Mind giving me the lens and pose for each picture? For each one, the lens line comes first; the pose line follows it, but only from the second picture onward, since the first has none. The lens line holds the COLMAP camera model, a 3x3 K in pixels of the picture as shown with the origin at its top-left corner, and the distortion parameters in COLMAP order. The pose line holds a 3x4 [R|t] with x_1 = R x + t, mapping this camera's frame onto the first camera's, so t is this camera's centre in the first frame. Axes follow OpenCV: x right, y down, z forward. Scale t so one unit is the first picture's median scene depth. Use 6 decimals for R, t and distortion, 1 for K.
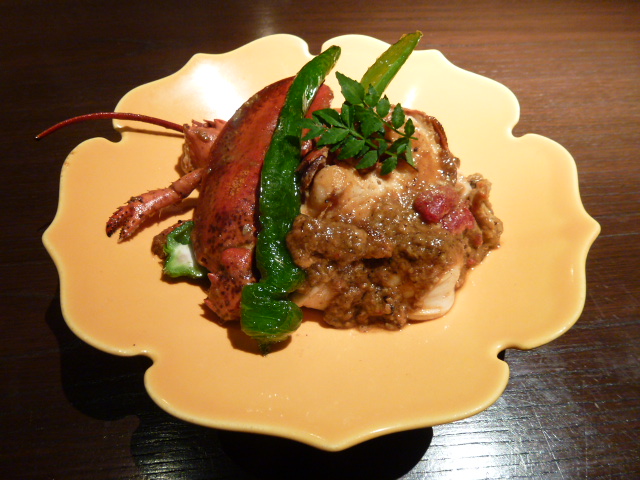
lens RADIAL K [[462.0, 0, 320.0], [0, 462.0, 240.0], [0, 0, 1]] dist [-0.053374, -0.000970]
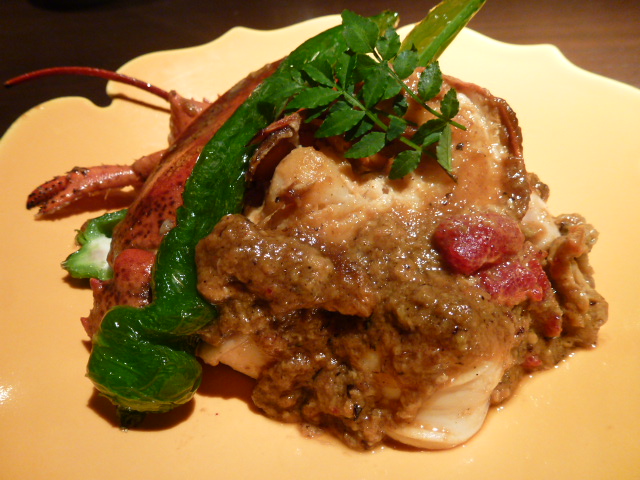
lens RADIAL K [[462.0, 0, 320.0], [0, 462.0, 240.0], [0, 0, 1]] dist [-0.053374, -0.000970]
pose [[0.949230, 0.180863, -0.257394, 0.217003], [-0.209697, 0.973694, -0.089147, 0.007962], [0.234500, 0.138596, 0.962186, 0.427532]]
